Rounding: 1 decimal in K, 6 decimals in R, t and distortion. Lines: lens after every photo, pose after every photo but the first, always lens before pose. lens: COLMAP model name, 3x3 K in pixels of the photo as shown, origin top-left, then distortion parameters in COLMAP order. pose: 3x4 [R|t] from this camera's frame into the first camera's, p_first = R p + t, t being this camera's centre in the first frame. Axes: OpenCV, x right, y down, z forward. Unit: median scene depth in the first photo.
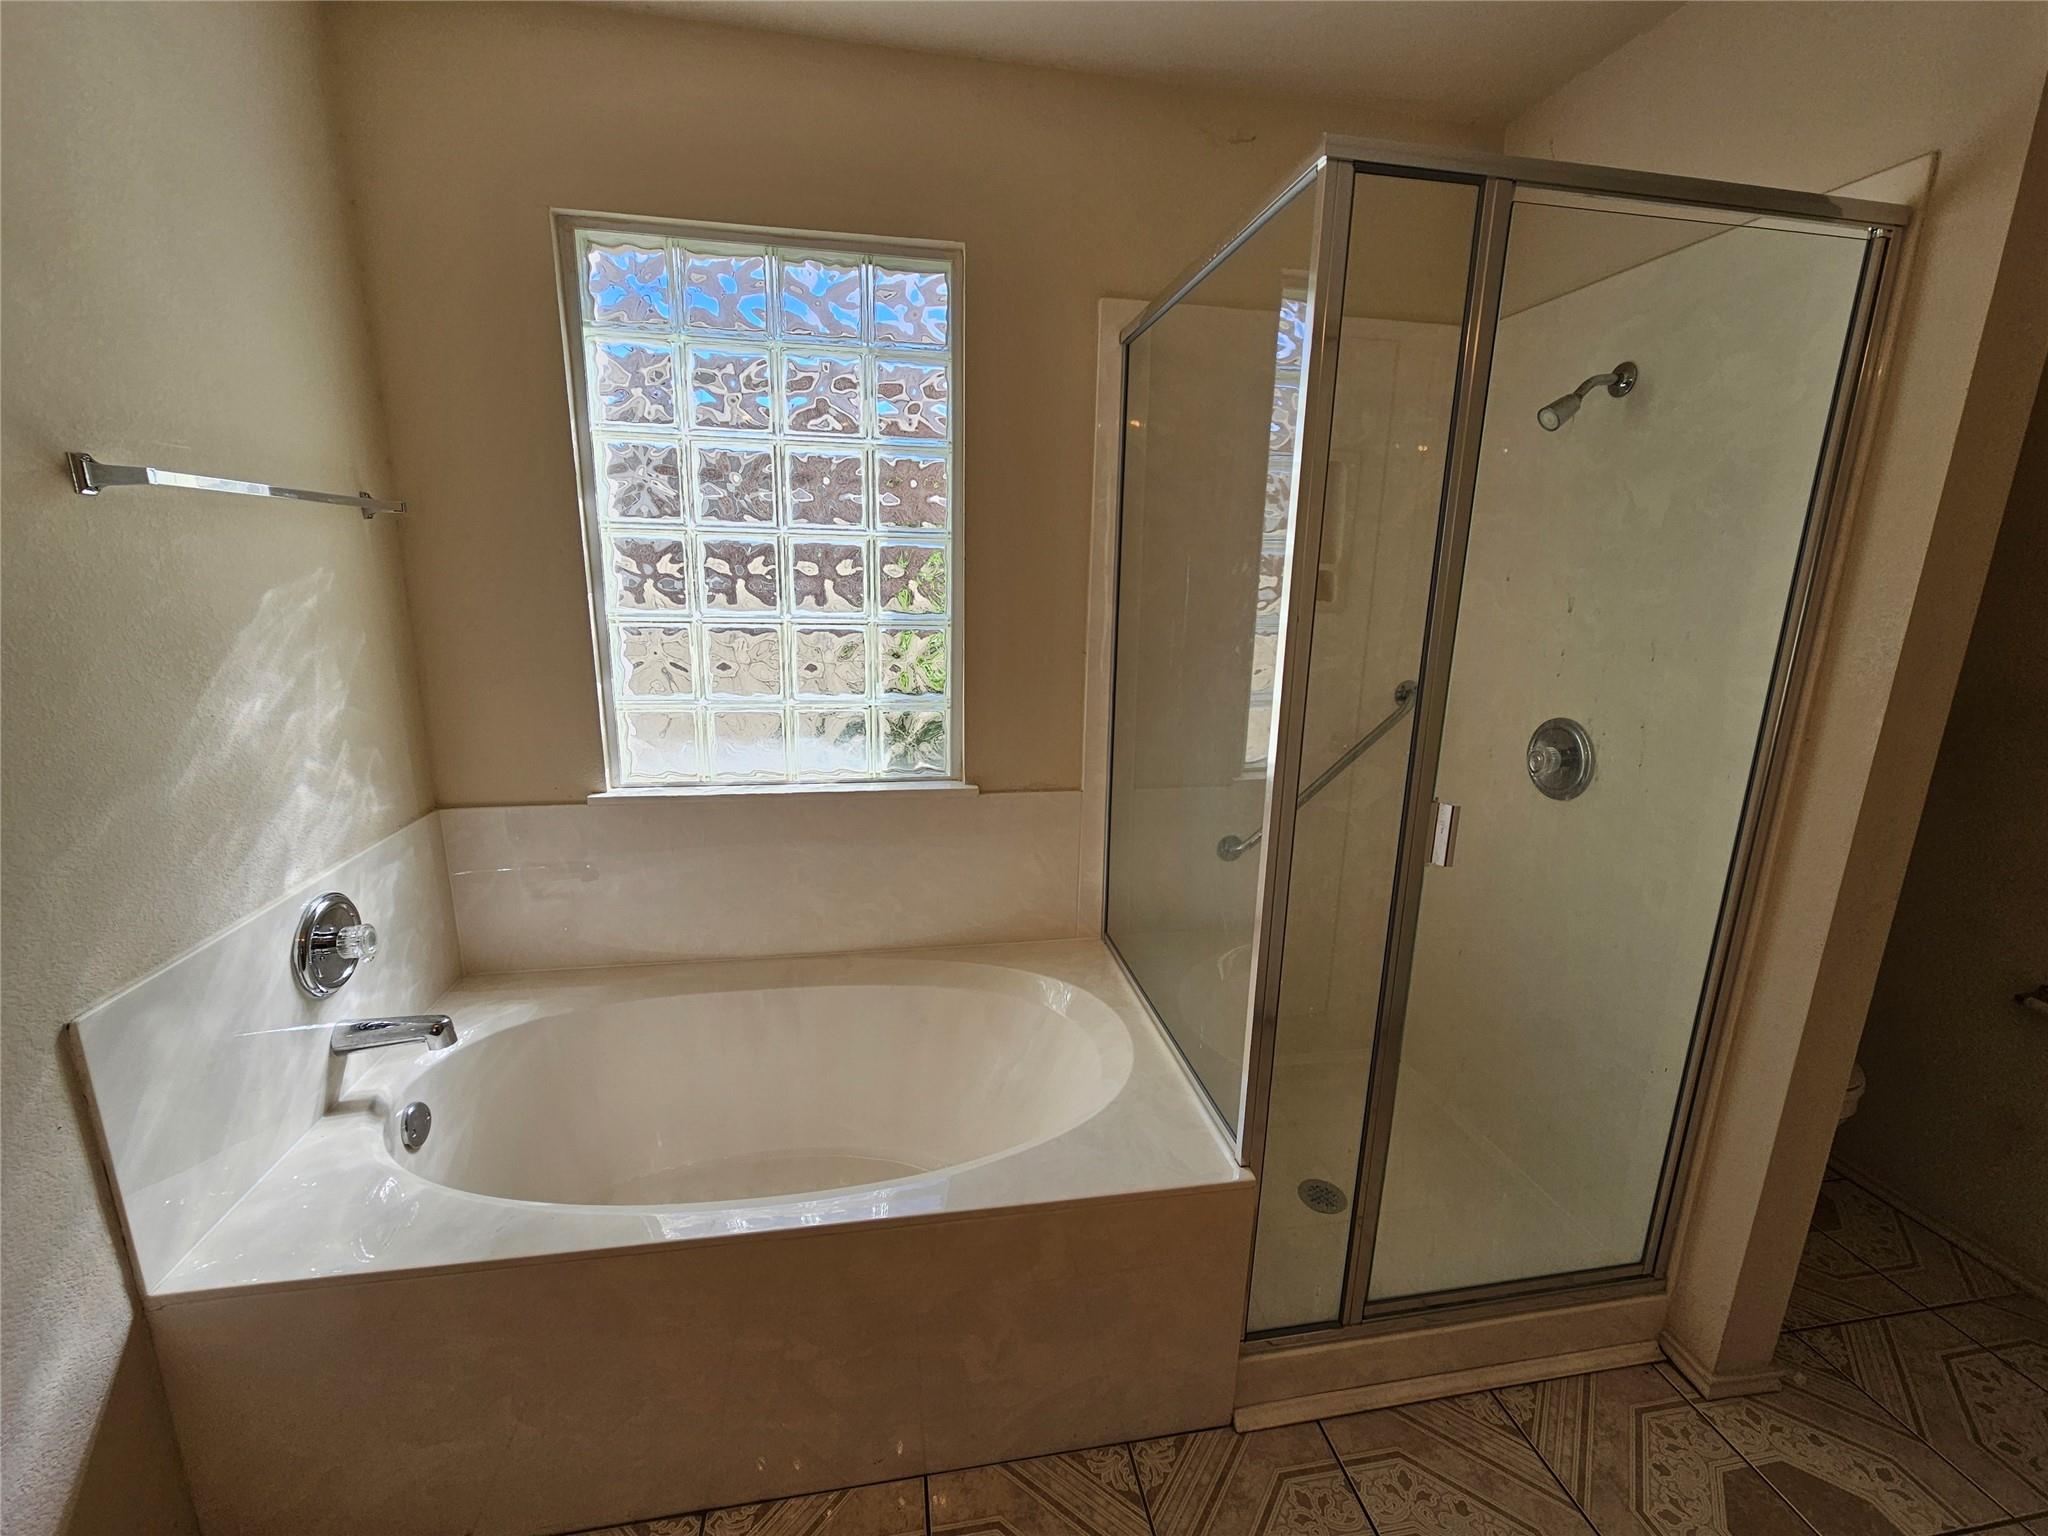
lens RADIAL K [[832.0, 0, 1021.0], [0, 832.0, 763.0], [0, 0, 1]] dist [-0.002634, -0.000094]
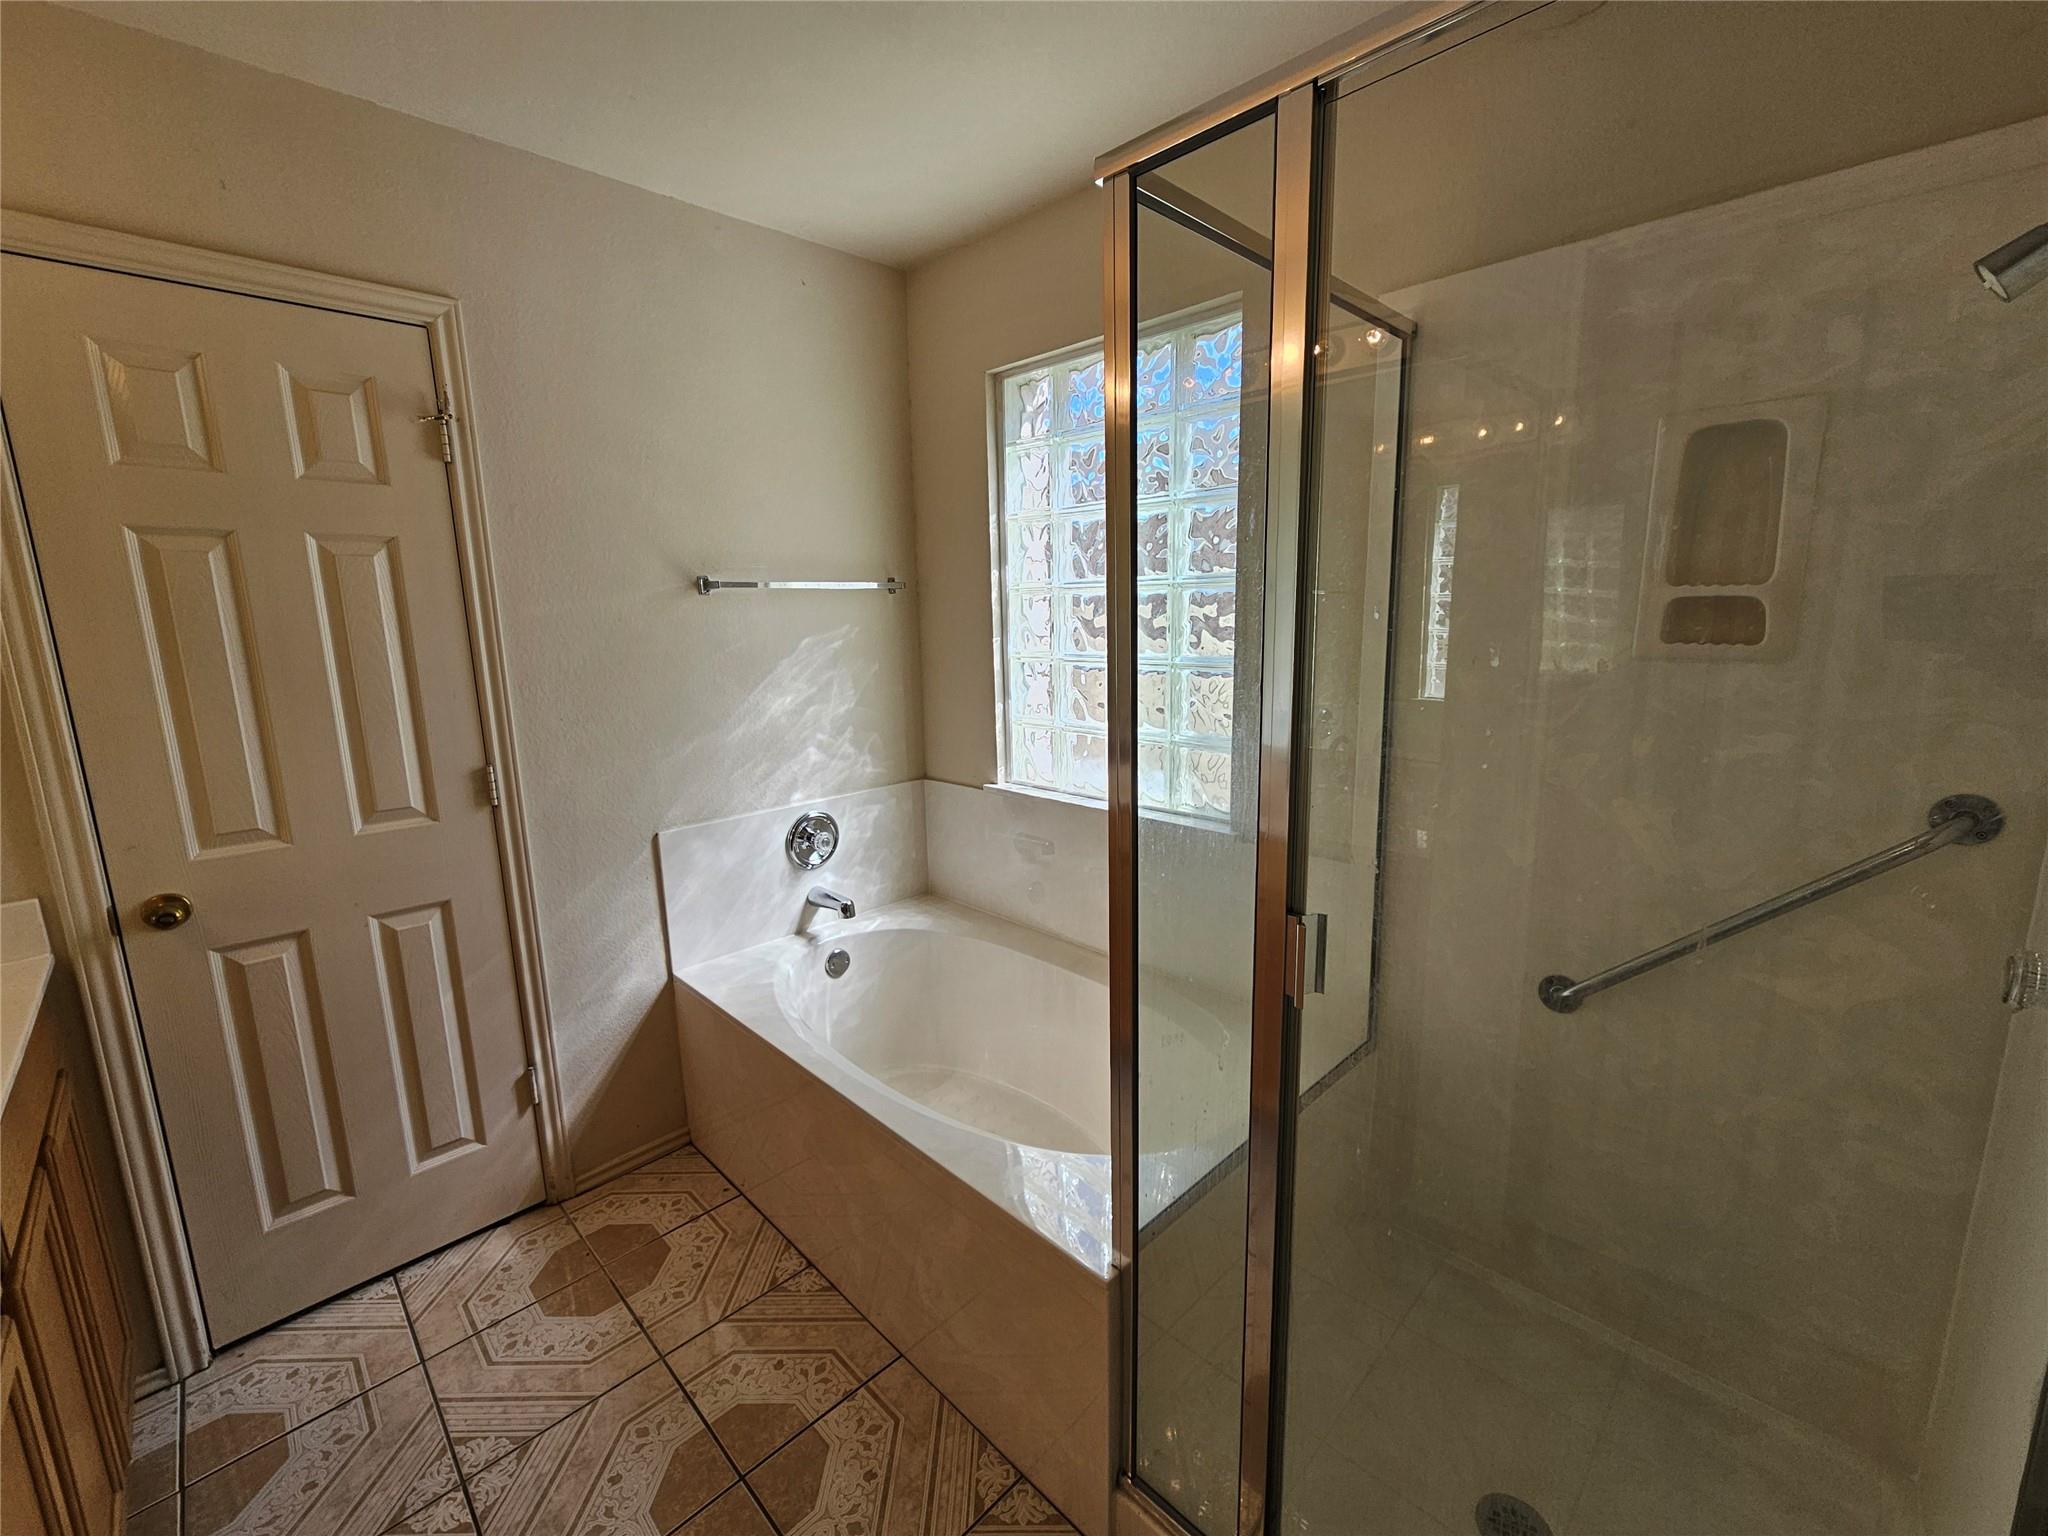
lens RADIAL K [[840.7, 0, 1024.0], [0, 840.7, 768.0], [0, 0, 1]] dist [0.000251, 0.000017]
pose [[0.574327, 0.118758, -0.809966, 0.829272], [-0.153464, 0.987499, 0.035970, -0.061241], [0.804113, 0.103642, 0.585373, 0.309590]]
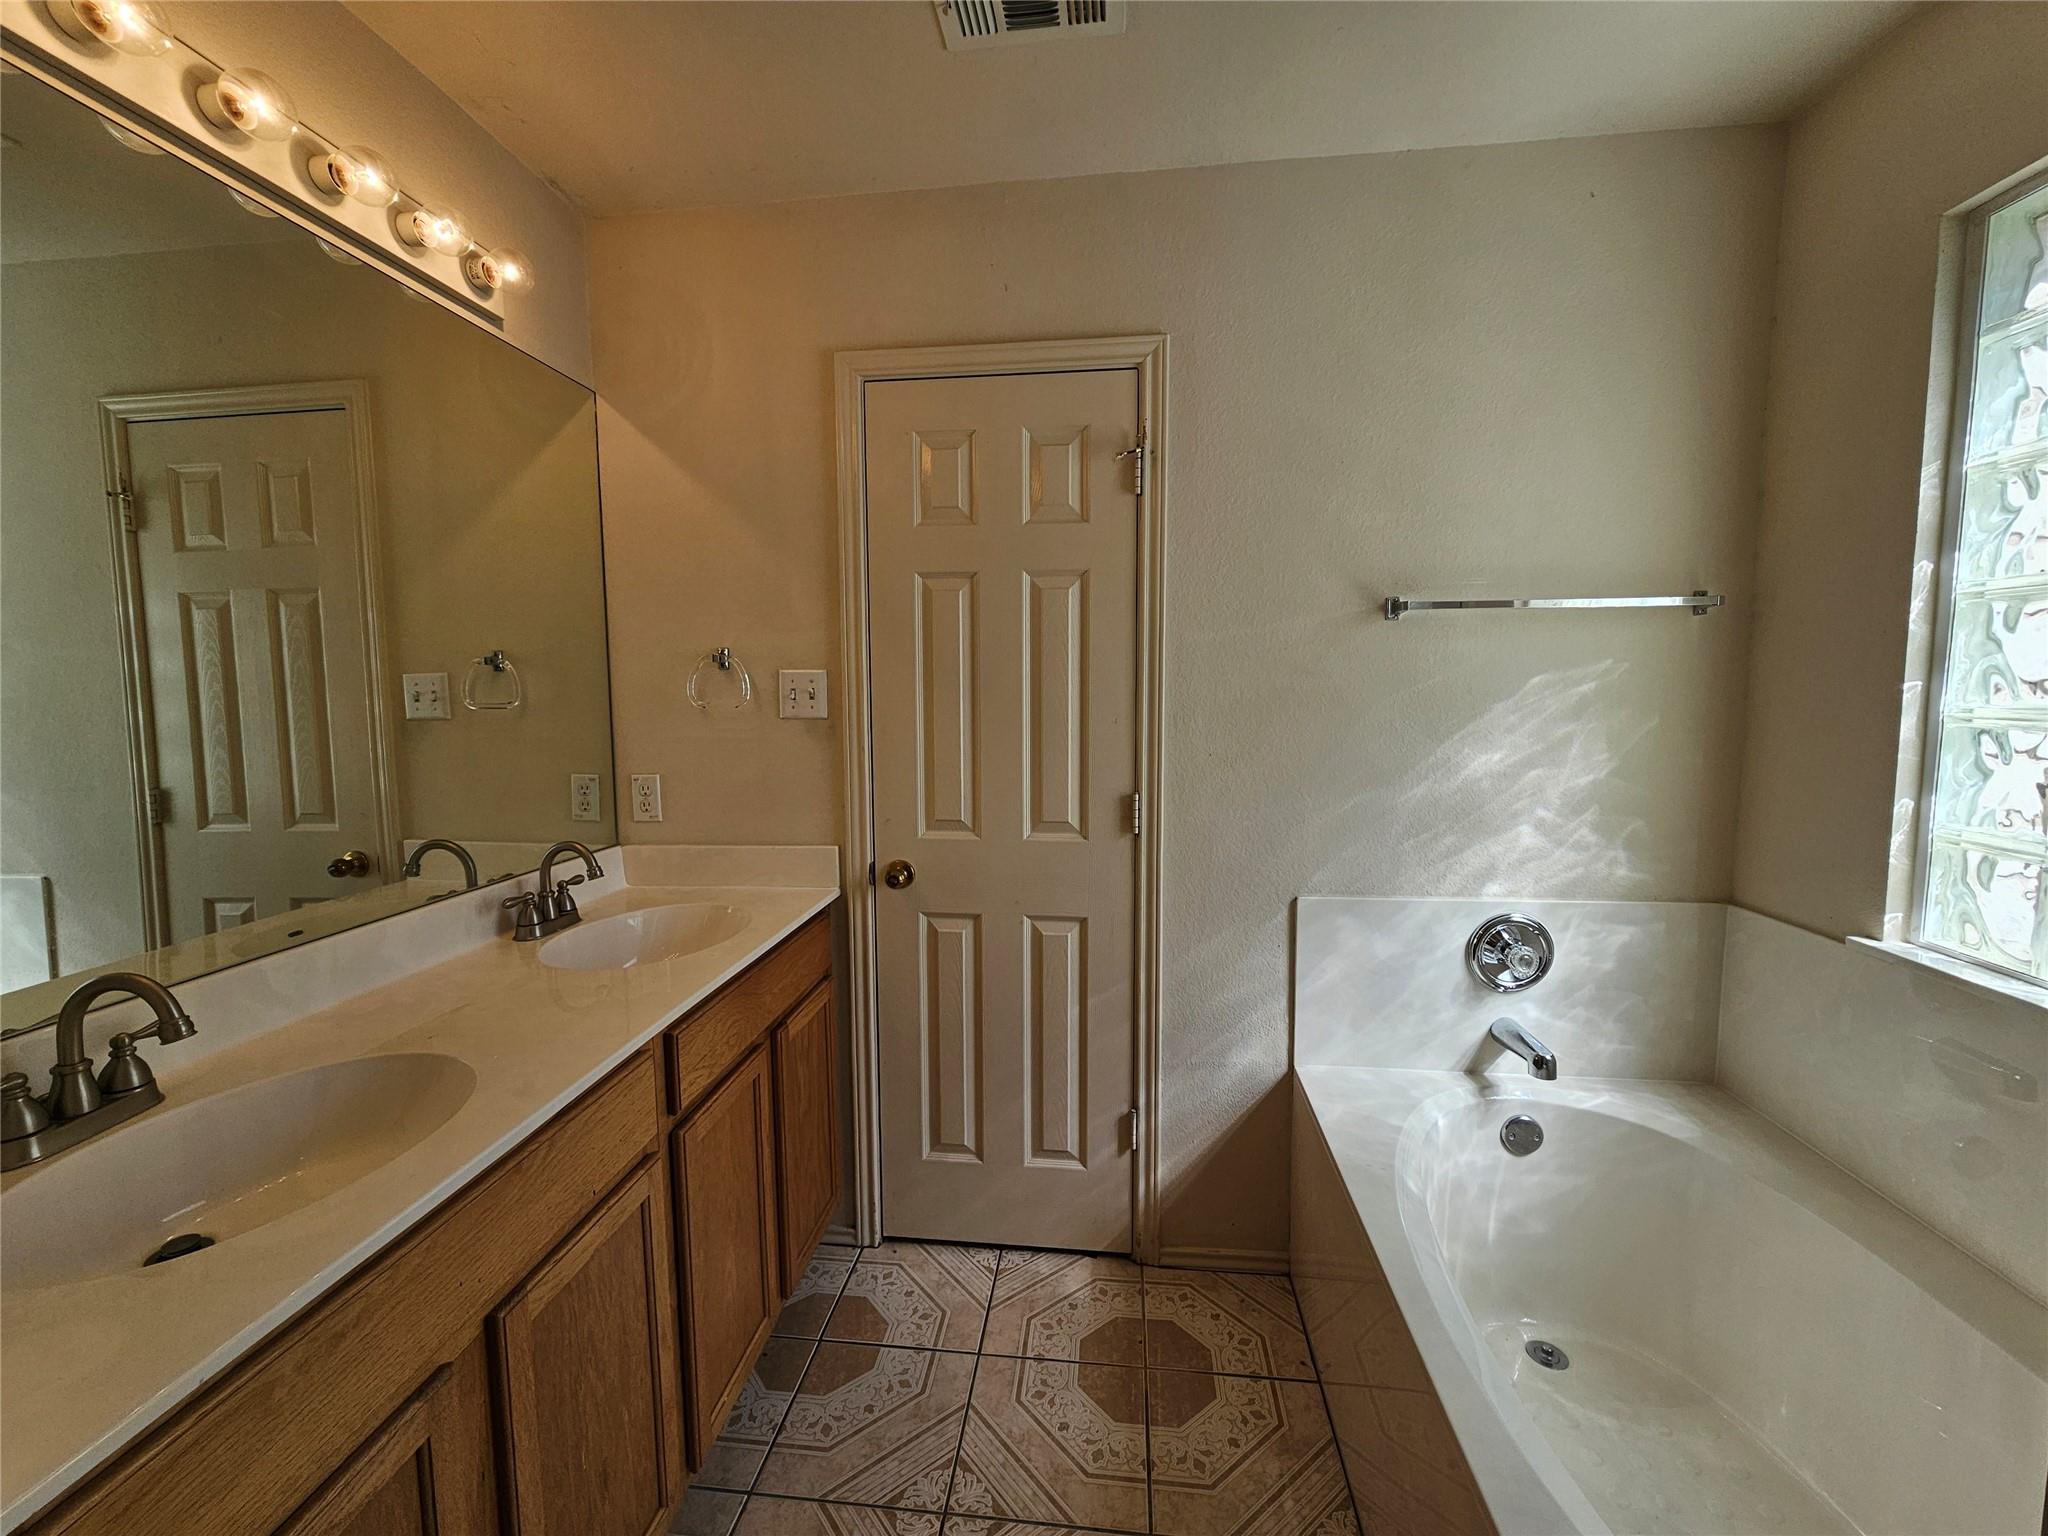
lens RADIAL K [[845.1, 0, 1019.0], [0, 845.1, 760.4], [0, 0, 1]] dist [-0.002121, -0.000532]
pose [[-0.283628, 0.070937, -0.956307, 0.585752], [-0.215638, 0.967000, 0.135686, -0.077194], [0.934374, 0.244701, -0.258972, 0.564198]]
